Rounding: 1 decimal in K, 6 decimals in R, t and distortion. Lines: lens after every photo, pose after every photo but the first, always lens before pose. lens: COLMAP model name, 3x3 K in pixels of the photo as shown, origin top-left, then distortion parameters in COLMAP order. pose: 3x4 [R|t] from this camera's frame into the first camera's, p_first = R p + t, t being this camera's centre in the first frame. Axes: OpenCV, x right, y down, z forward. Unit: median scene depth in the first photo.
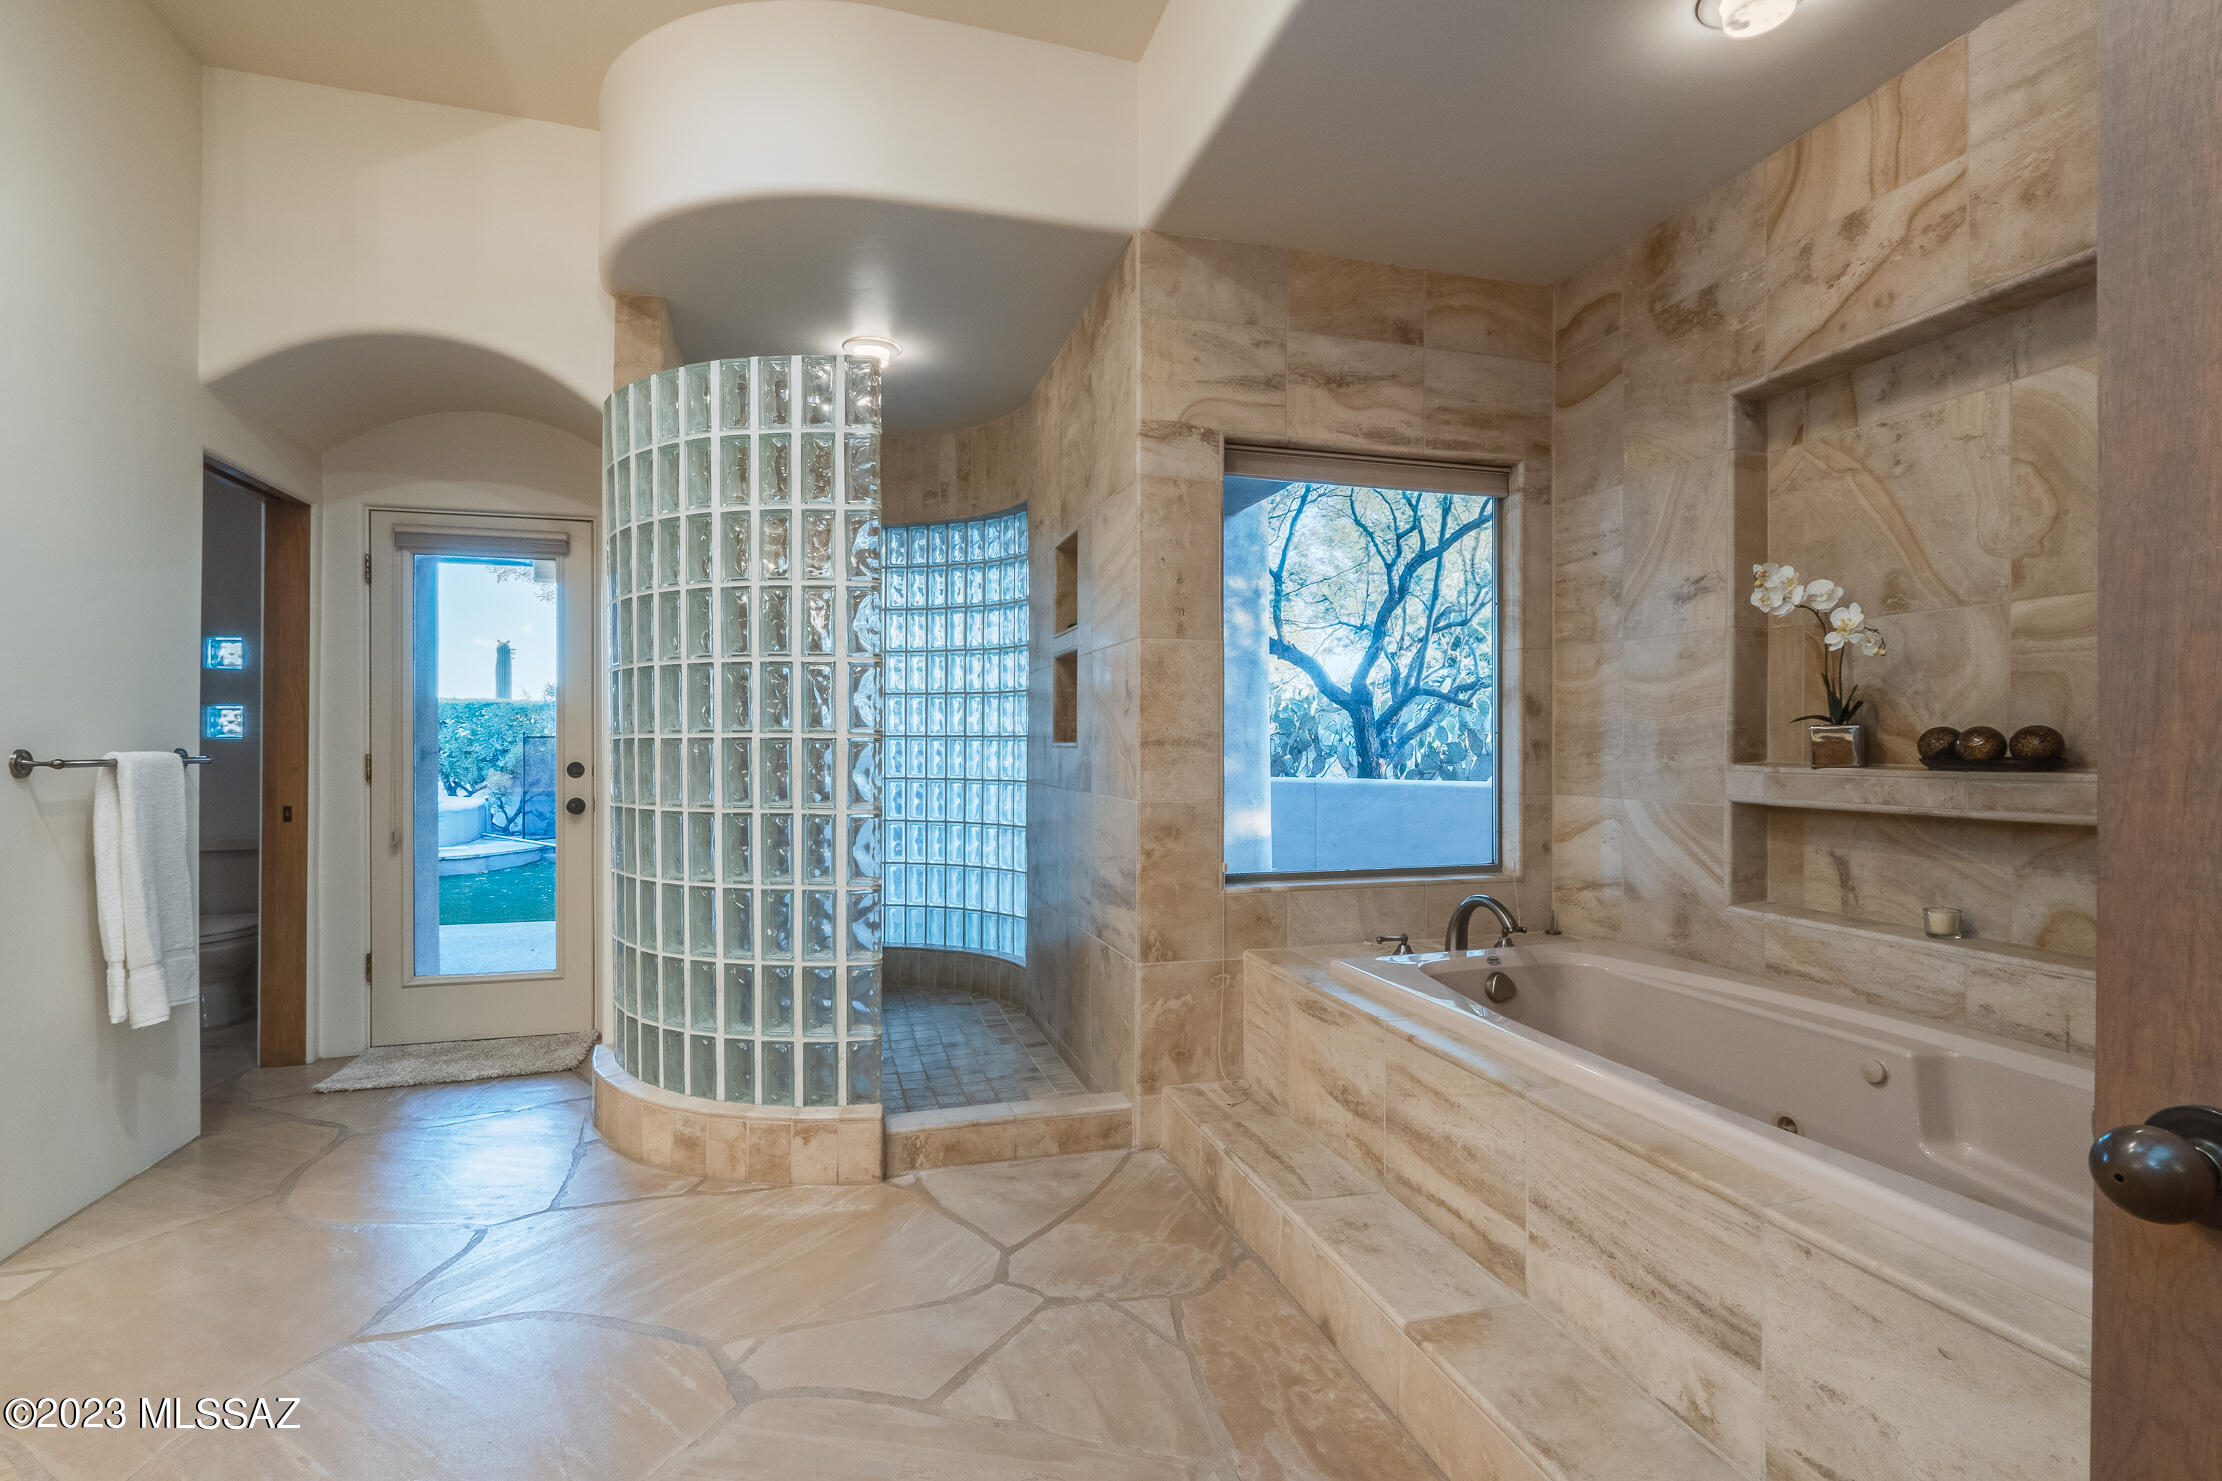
lens RADIAL K [[1029.2, 0, 1091.2], [0, 1029.2, 747.8], [0, 0, 1]] dist [-0.002712, -0.000635]
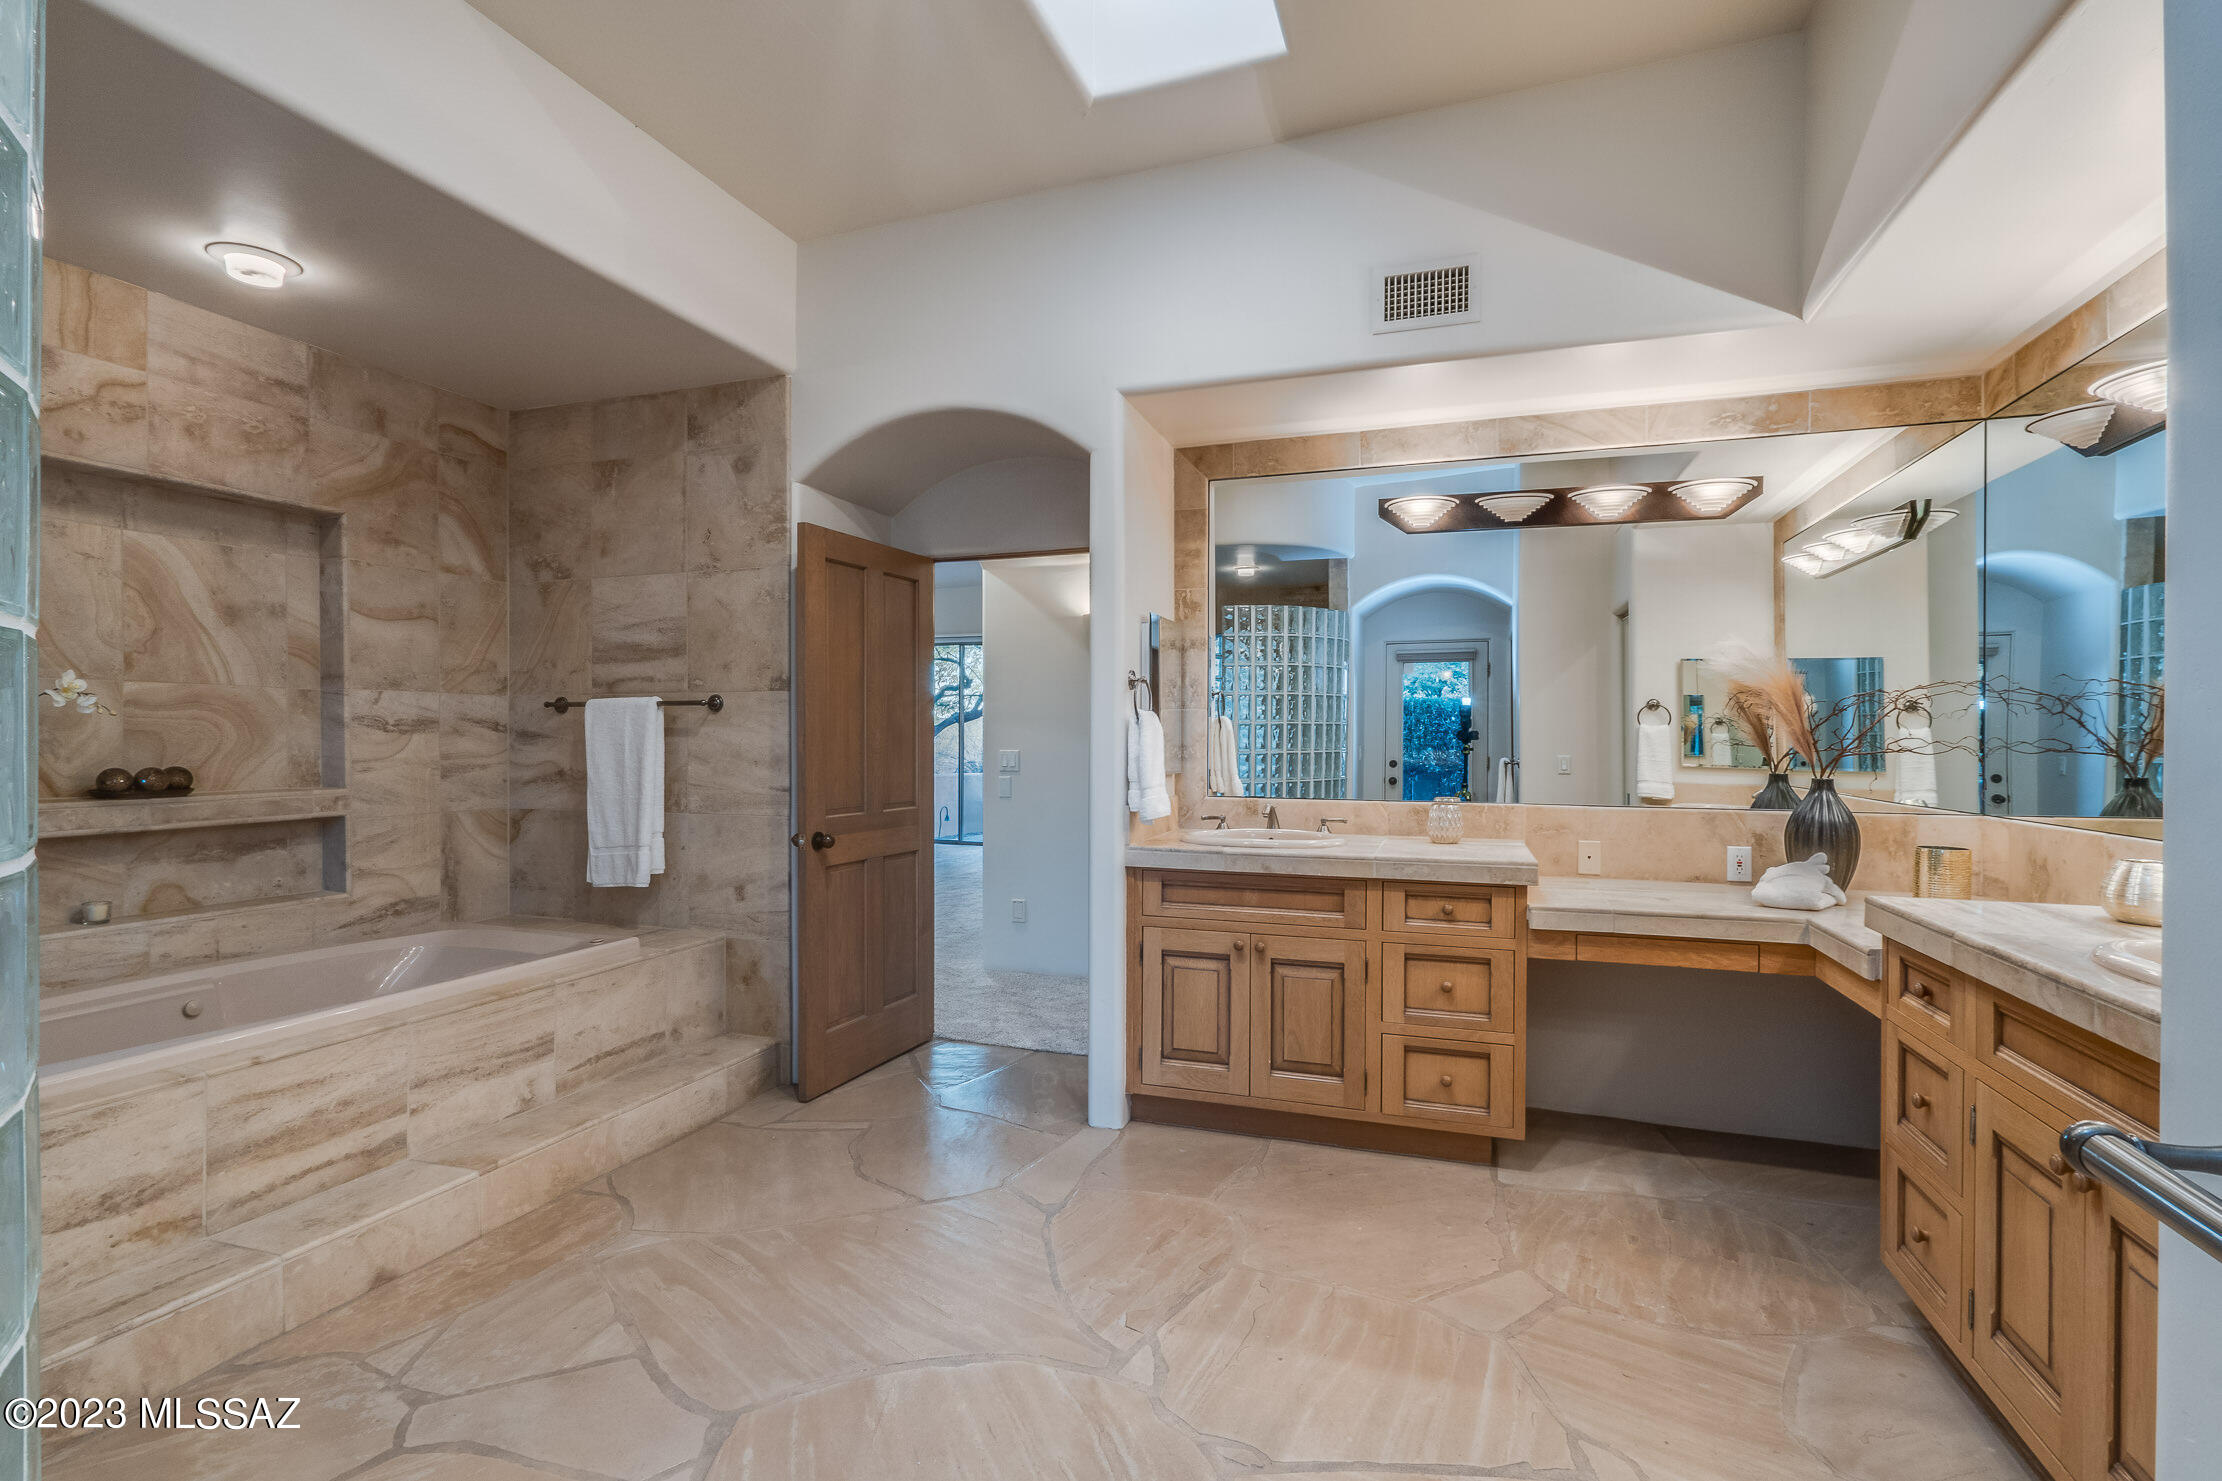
lens RADIAL K [[1029.2, 0, 1110.5], [0, 1029.2, 743.9], [0, 0, 1]] dist [-0.002712, -0.000635]
pose [[-0.822905, -0.007892, 0.568124, -1.097527], [-0.001137, 0.999924, 0.012244, -0.074007], [-0.568178, 0.009430, -0.822852, 1.426530]]
